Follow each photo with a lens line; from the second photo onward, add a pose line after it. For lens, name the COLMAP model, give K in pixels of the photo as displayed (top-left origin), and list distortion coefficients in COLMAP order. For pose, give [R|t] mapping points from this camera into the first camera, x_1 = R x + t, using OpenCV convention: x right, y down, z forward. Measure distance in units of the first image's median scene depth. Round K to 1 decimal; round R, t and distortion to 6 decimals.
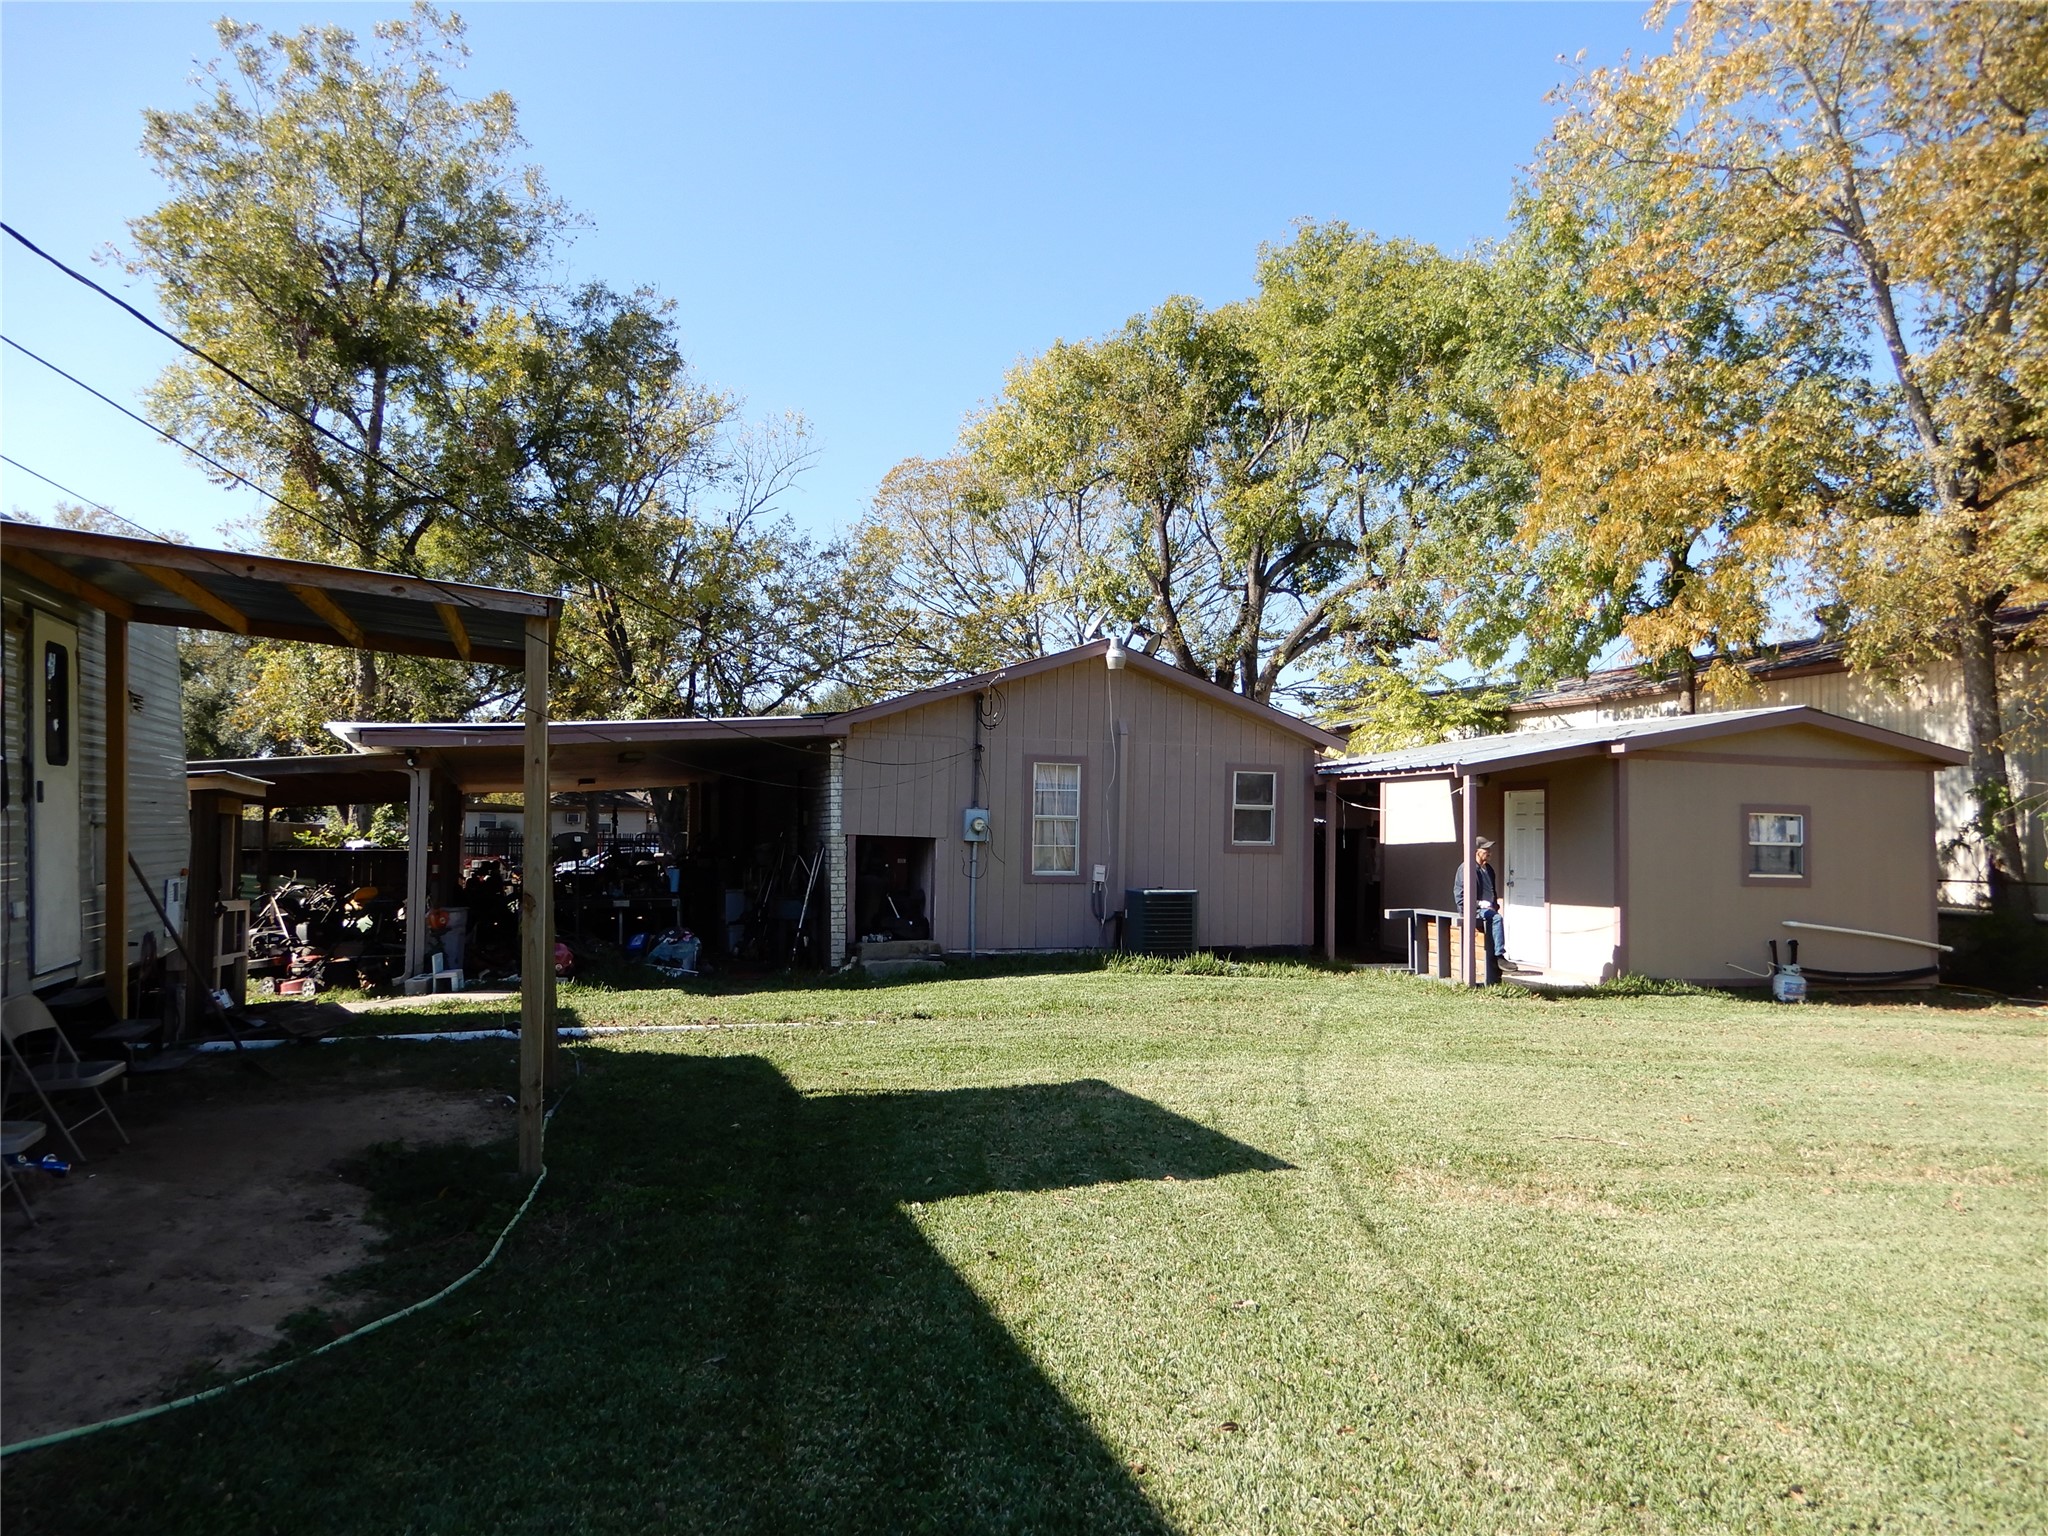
lens RADIAL K [[1462.7, 0, 1024.3], [0, 1462.7, 765.9], [0, 0, 1]] dist [0.009000, -0.008174]
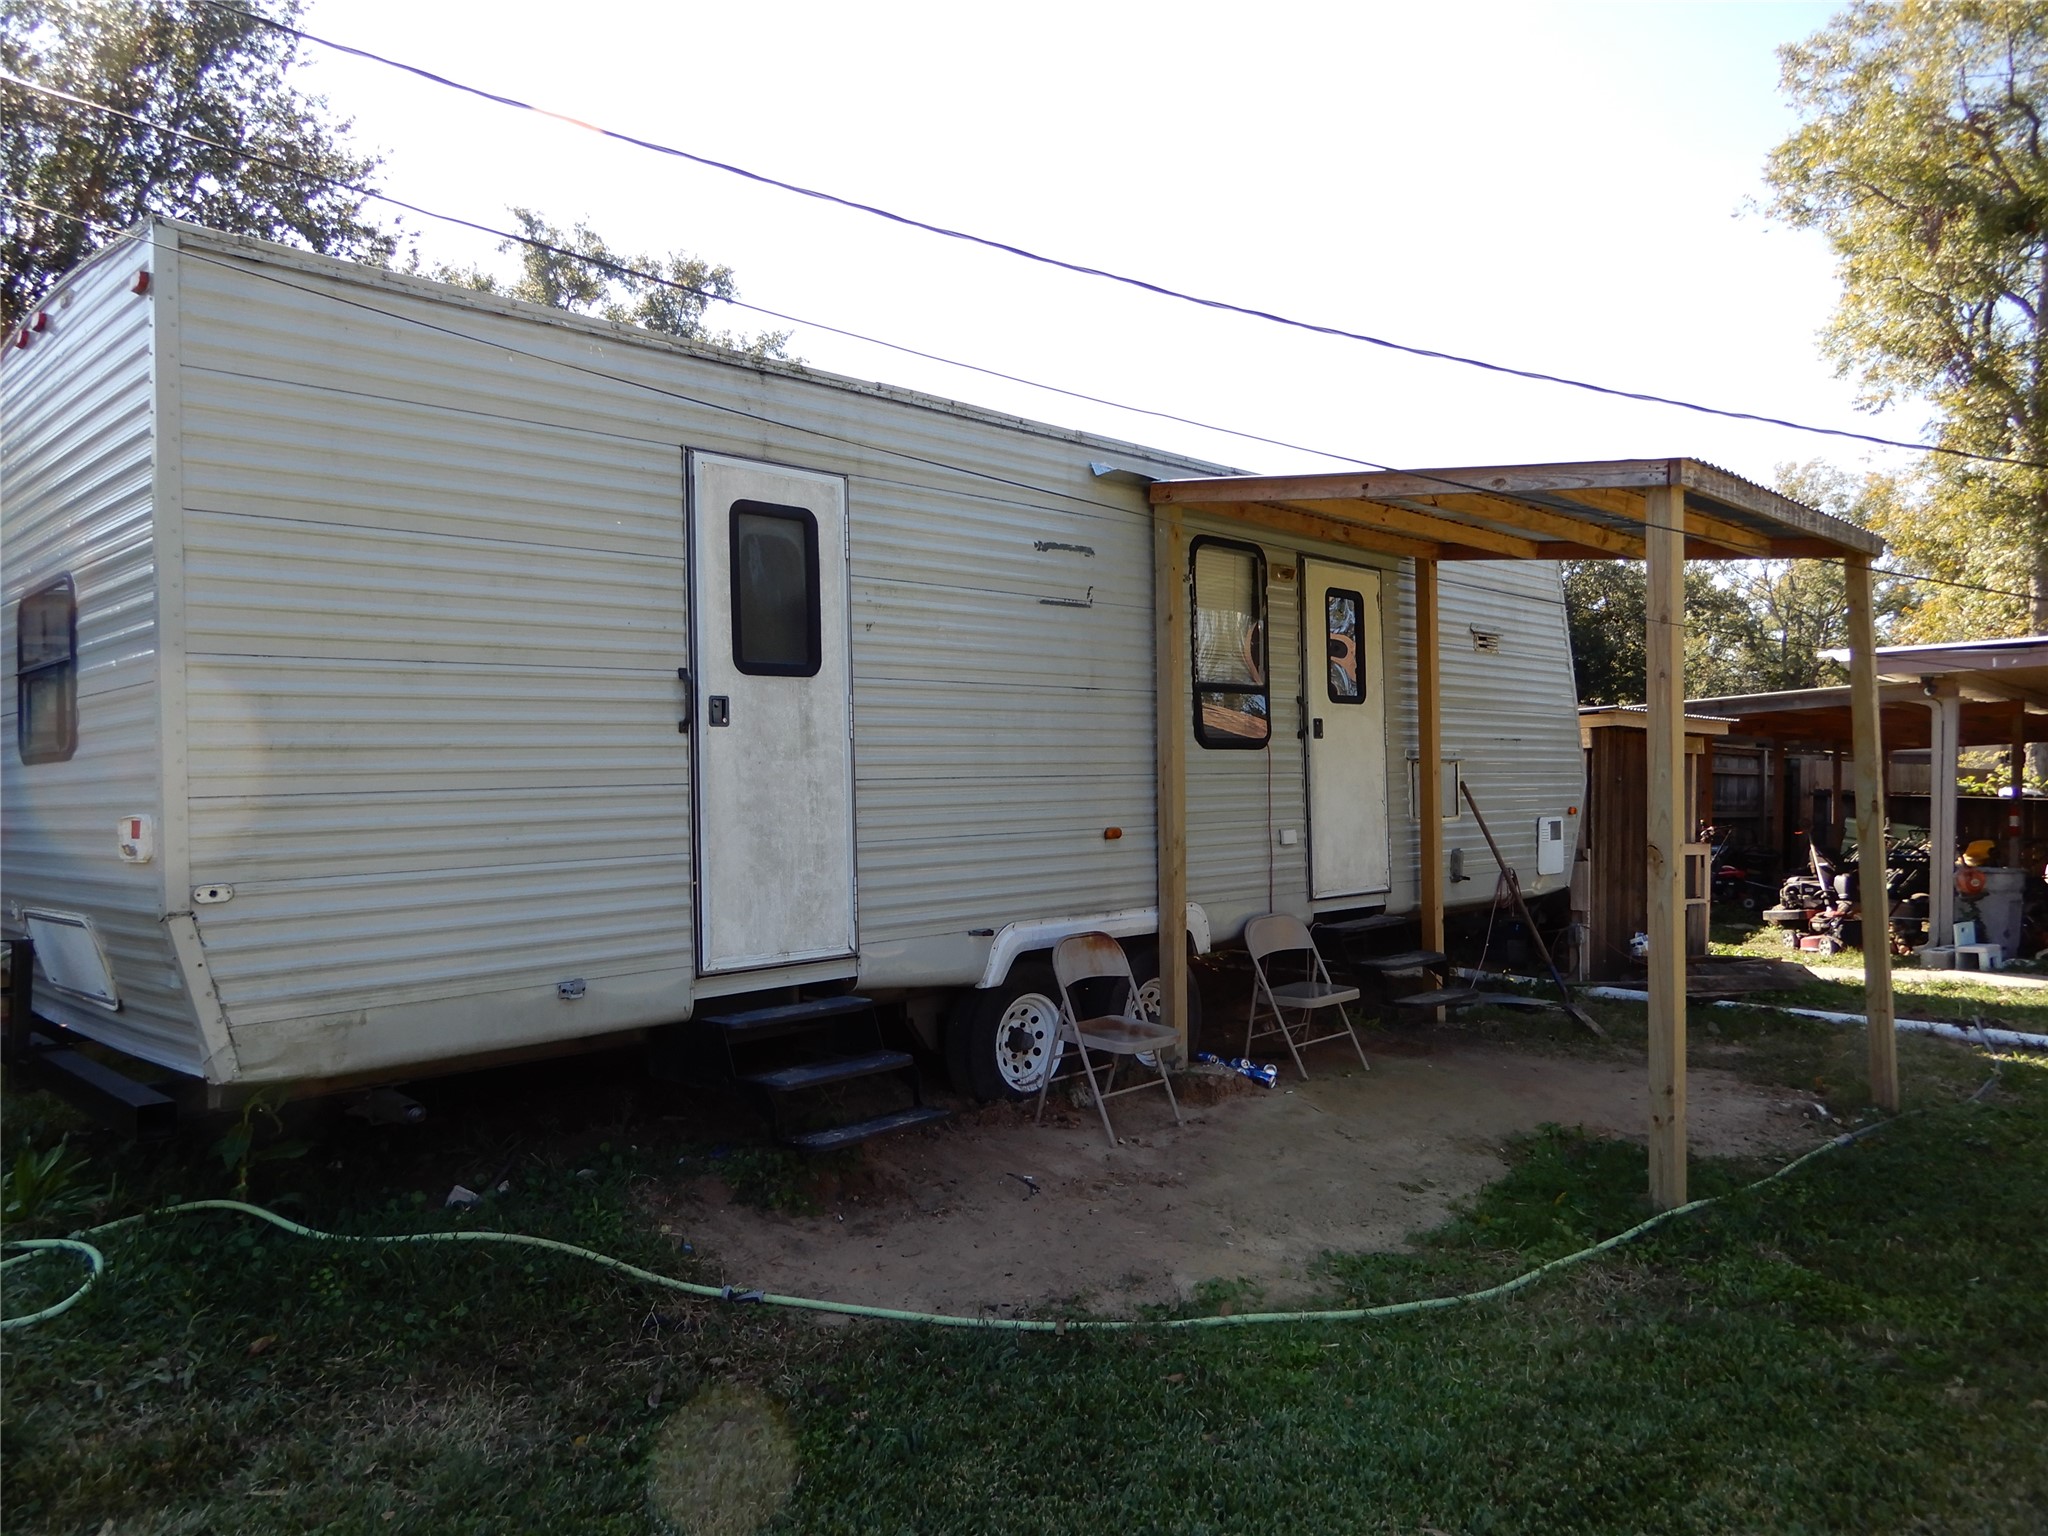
lens RADIAL K [[1462.7, 0, 1025.2], [0, 1462.7, 758.6], [0, 0, 1]] dist [0.009000, -0.008174]
pose [[0.459610, -0.002502, -0.888117, 0.064173], [0.030488, 0.999451, 0.012962, 0.006800], [0.887597, -0.033034, 0.459434, 0.111894]]
